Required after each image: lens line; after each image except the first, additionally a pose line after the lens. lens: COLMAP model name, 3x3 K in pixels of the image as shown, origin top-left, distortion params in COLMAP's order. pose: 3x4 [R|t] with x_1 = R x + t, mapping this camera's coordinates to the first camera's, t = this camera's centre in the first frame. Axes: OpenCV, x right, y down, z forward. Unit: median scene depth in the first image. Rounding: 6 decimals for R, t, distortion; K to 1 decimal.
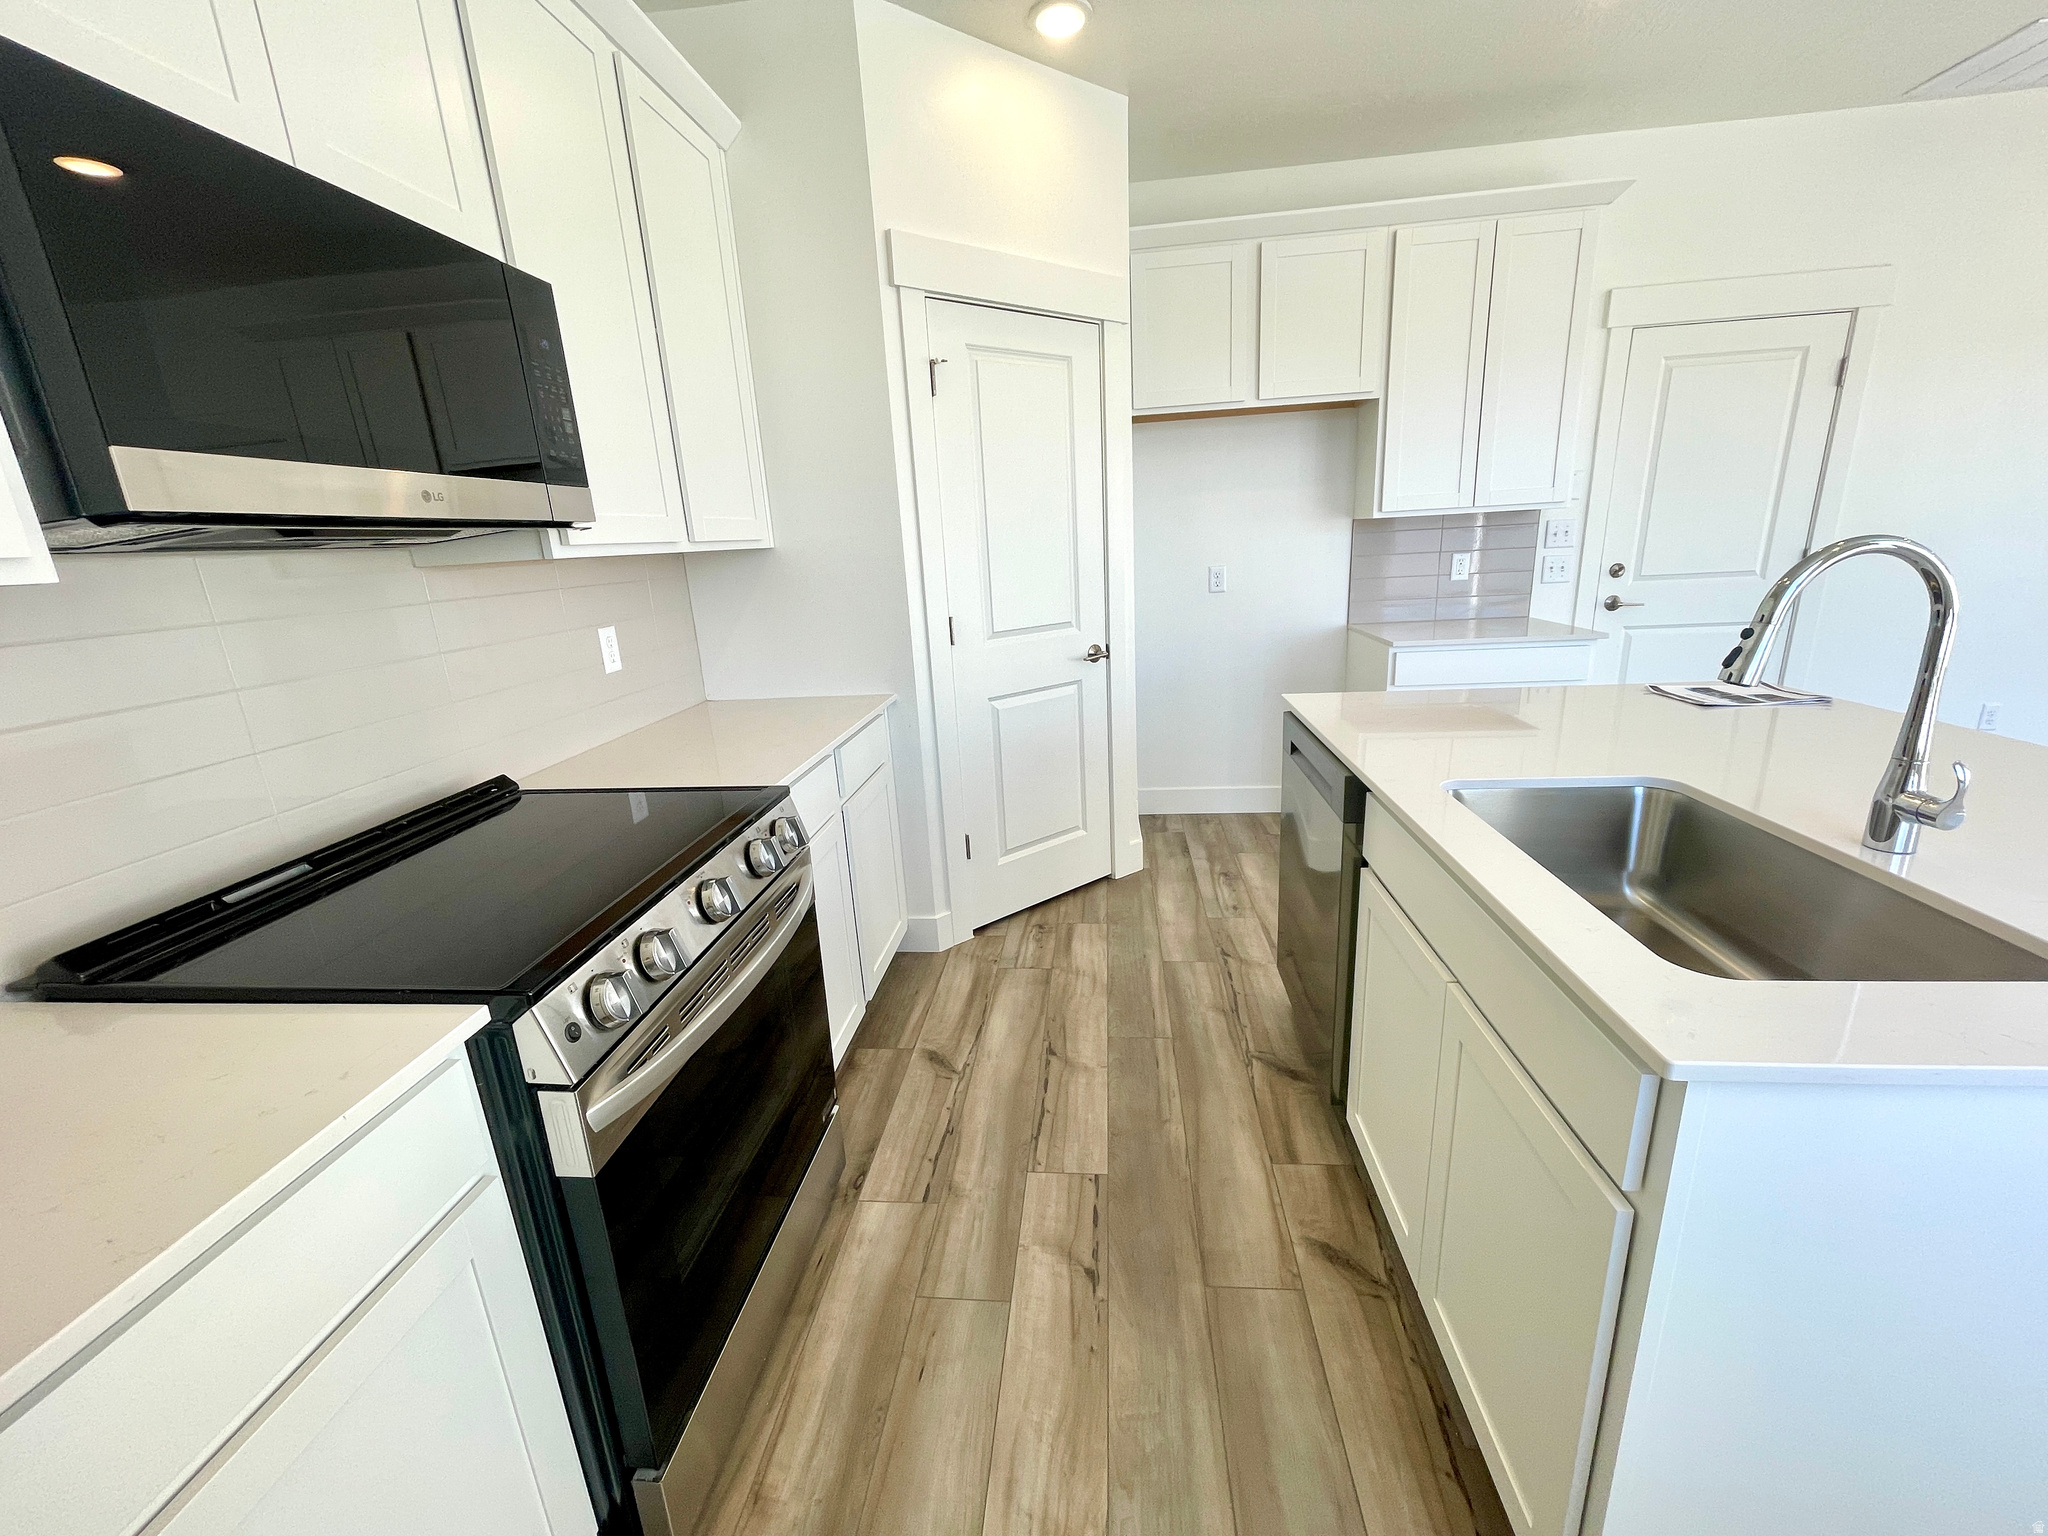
lens RADIAL K [[829.0, 0, 1017.2], [0, 829.0, 761.1], [0, 0, 1]] dist [0.000549, -0.001624]
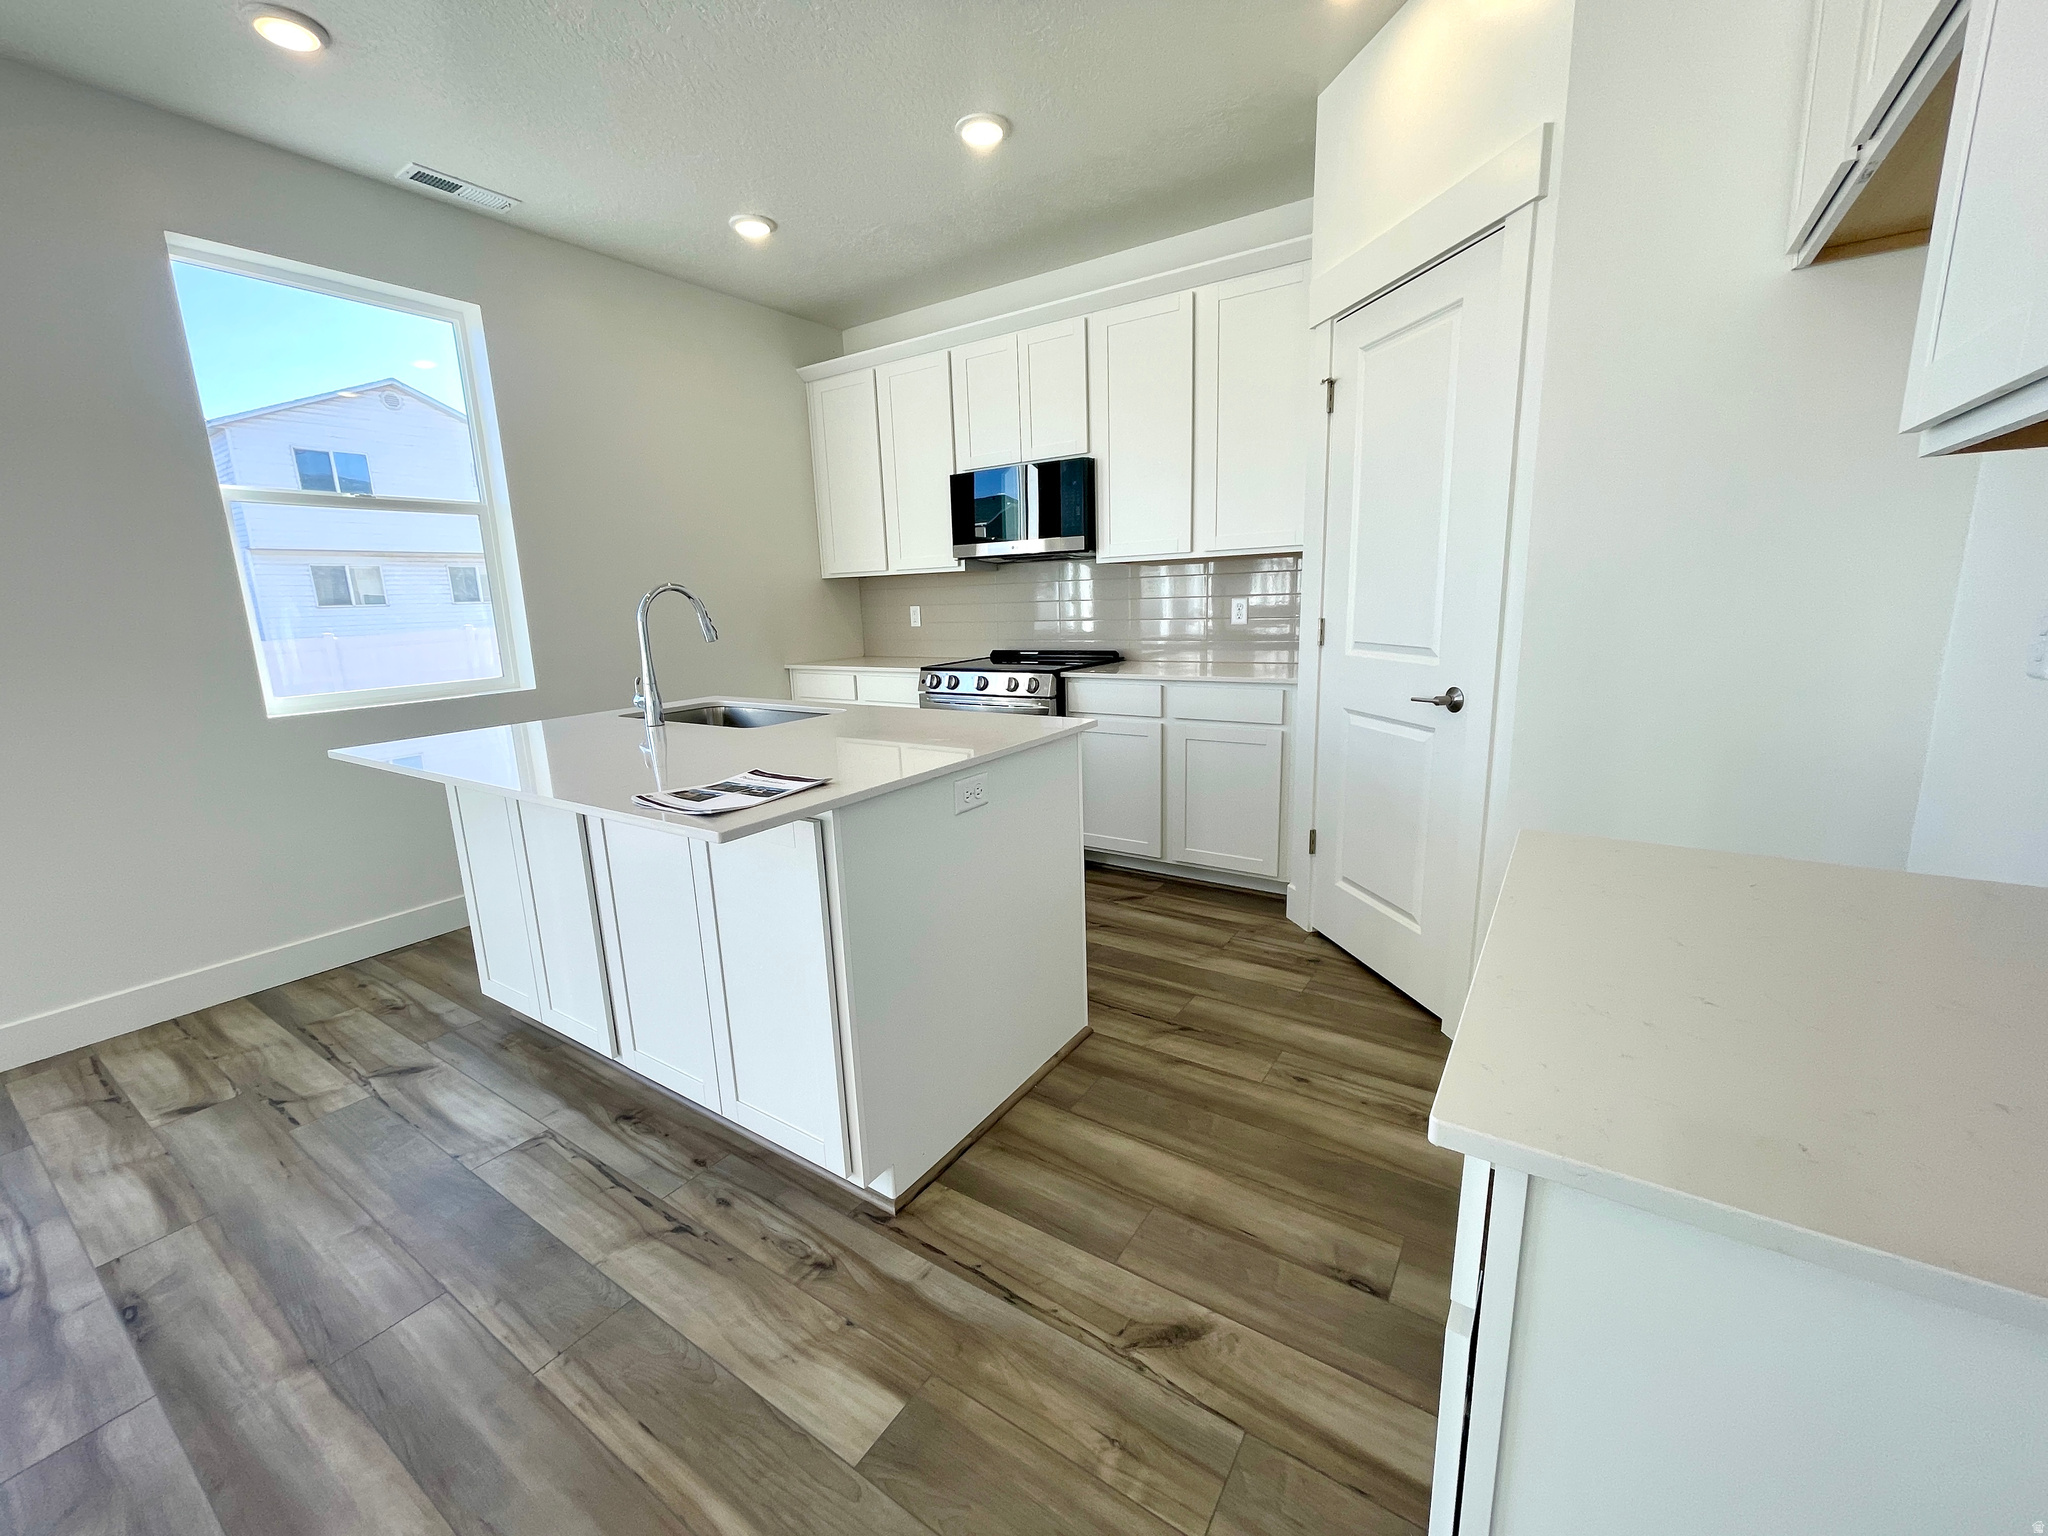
lens RADIAL K [[829.0, 0, 1026.6], [0, 829.0, 768.3], [0, 0, 1]] dist [0.000549, -0.001624]
pose [[-0.468272, 0.244366, -0.849121, 0.943079], [-0.180880, 0.914133, 0.362827, -0.285425], [0.864872, 0.323491, -0.383861, 1.037377]]
